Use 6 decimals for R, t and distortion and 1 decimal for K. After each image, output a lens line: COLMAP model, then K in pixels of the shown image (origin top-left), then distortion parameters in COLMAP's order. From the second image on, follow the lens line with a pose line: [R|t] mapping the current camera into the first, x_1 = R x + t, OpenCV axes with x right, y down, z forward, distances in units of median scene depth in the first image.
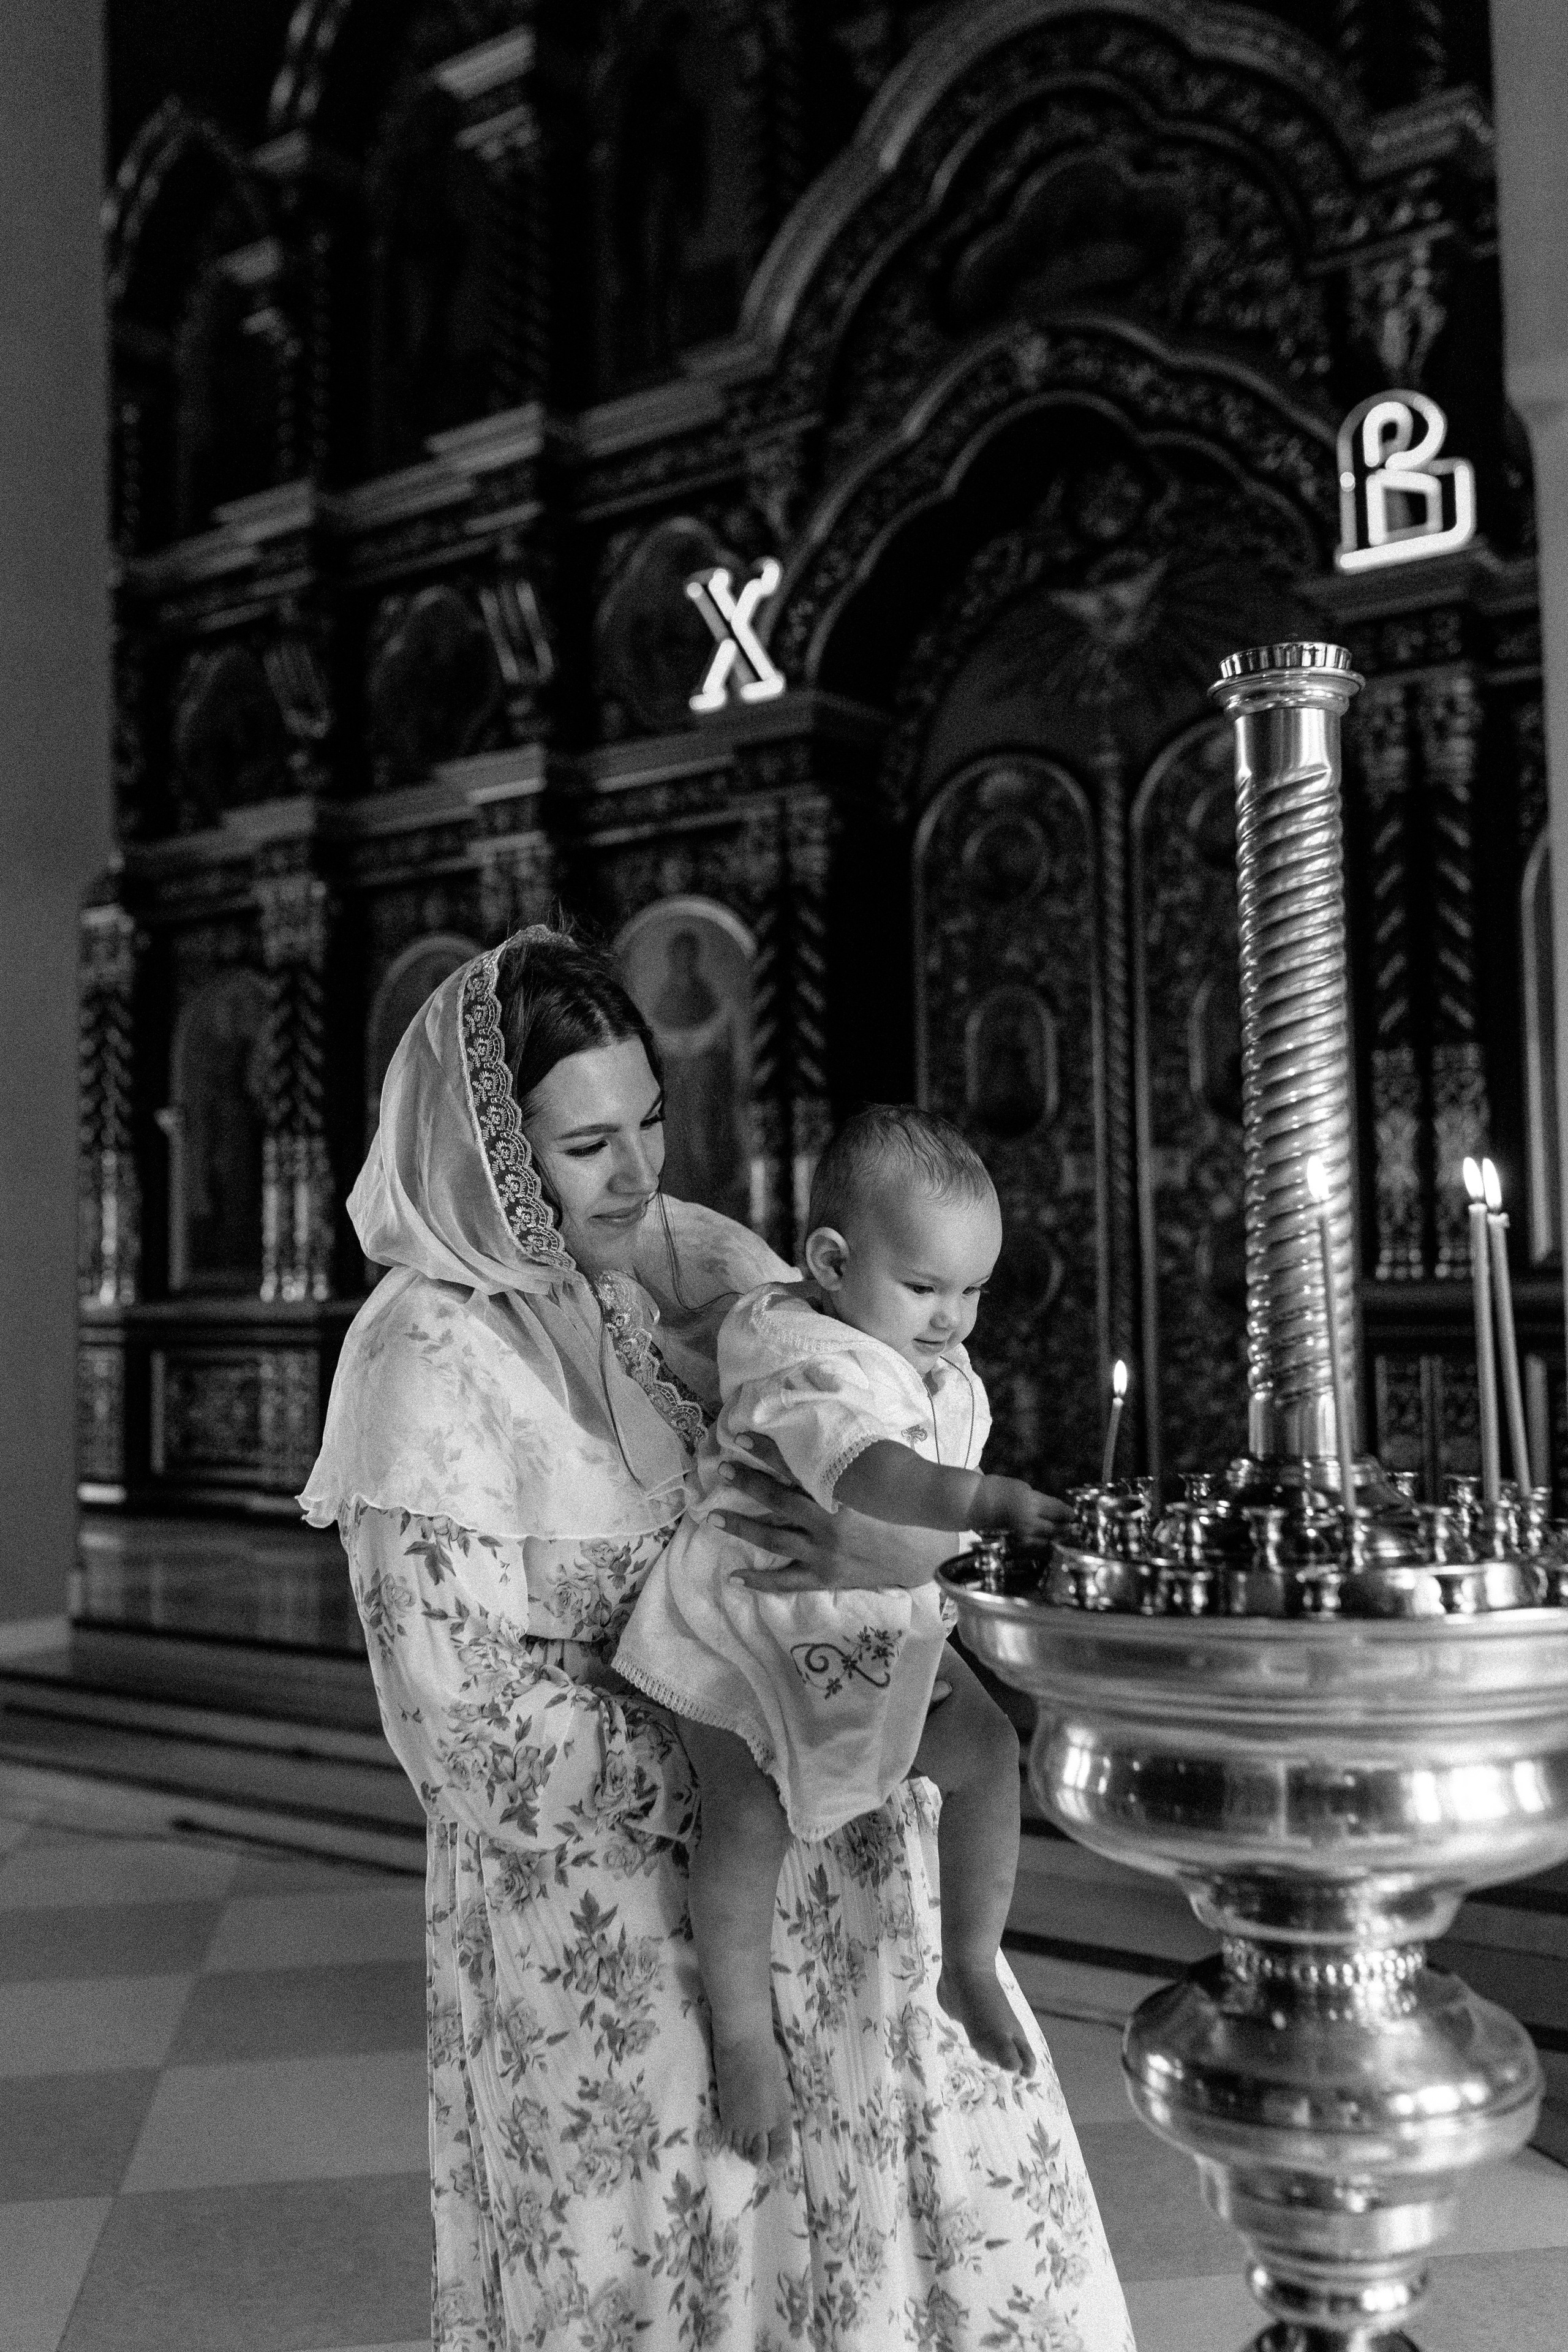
lens RADIAL K [[2669.1, 0, 674.6], [0, 2669.1, 1152.1], [0, 0, 1]] dist [-0.024833, 0.000000]
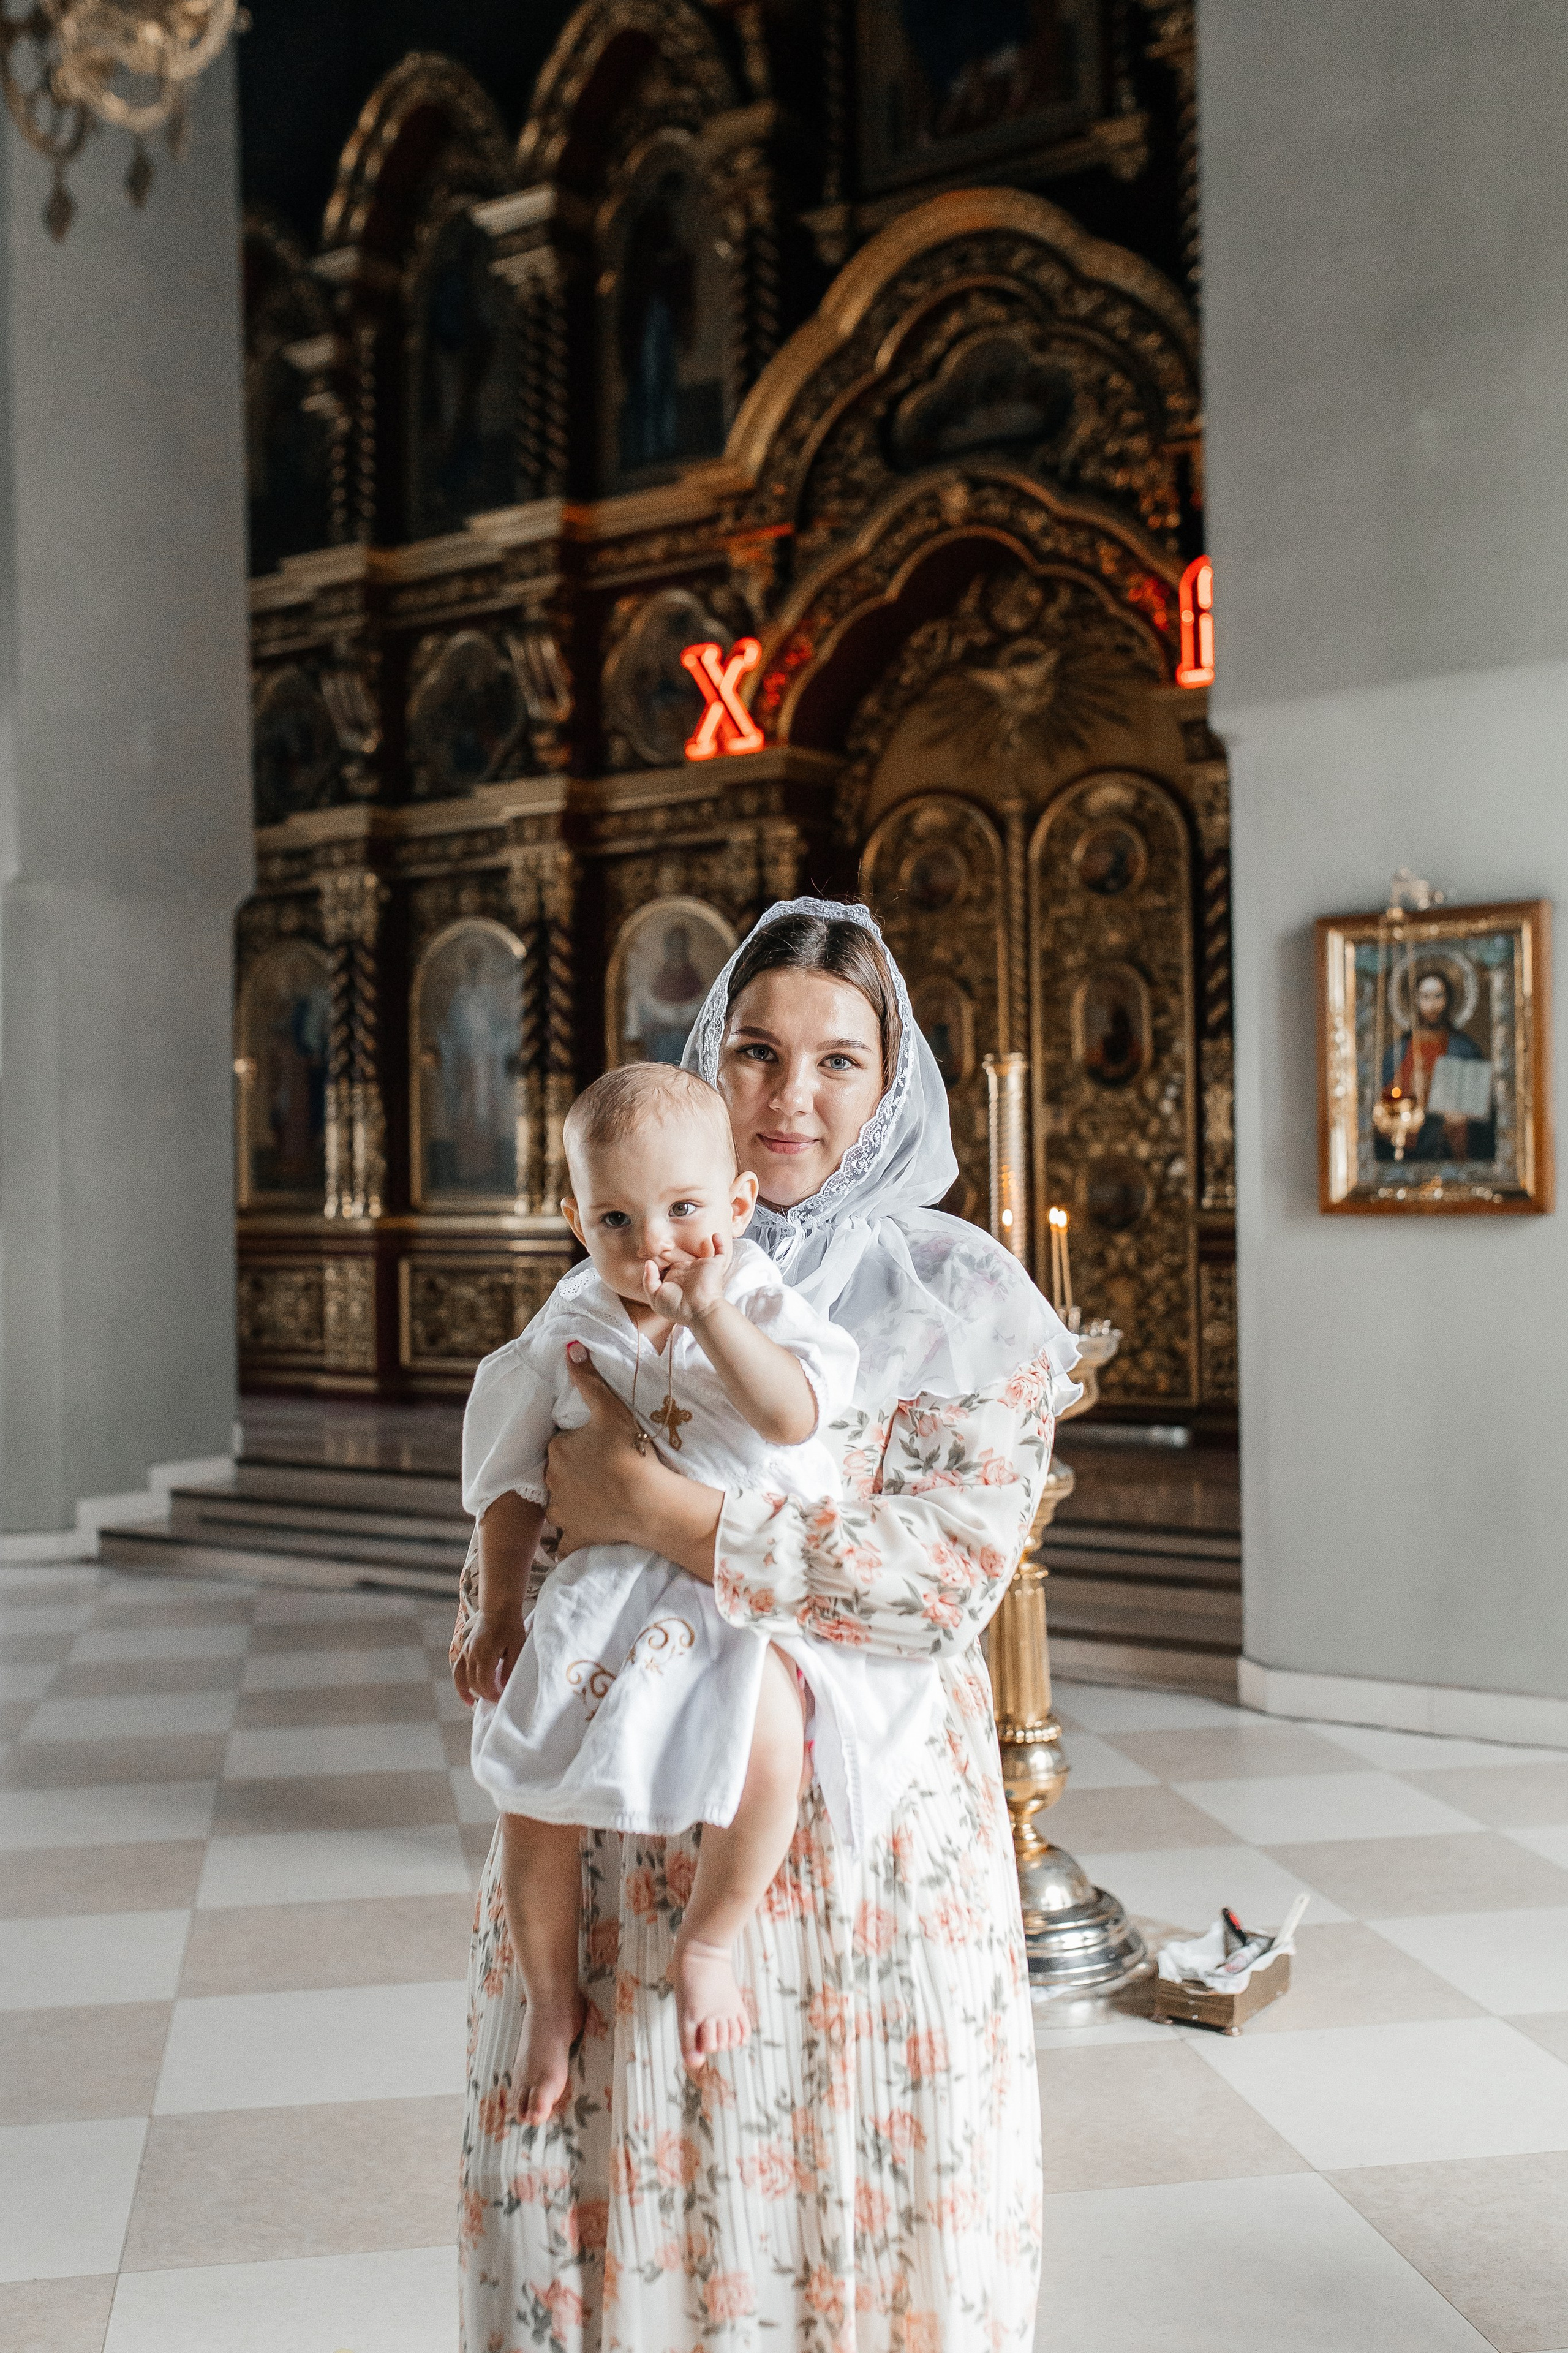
lens RADIAL K [[2670.0, 0, 687.1], [0, 2670.0, 1156.8], [0, 0, 1]] dist [-0.024833, 0.000000]
pose [[0.999477, 0.000168, 0.032351, -0.034228], [-0.001417, 0.999254, 0.038593, -0.023220], [-0.032320, -0.038618, 0.998731, -0.269830]]
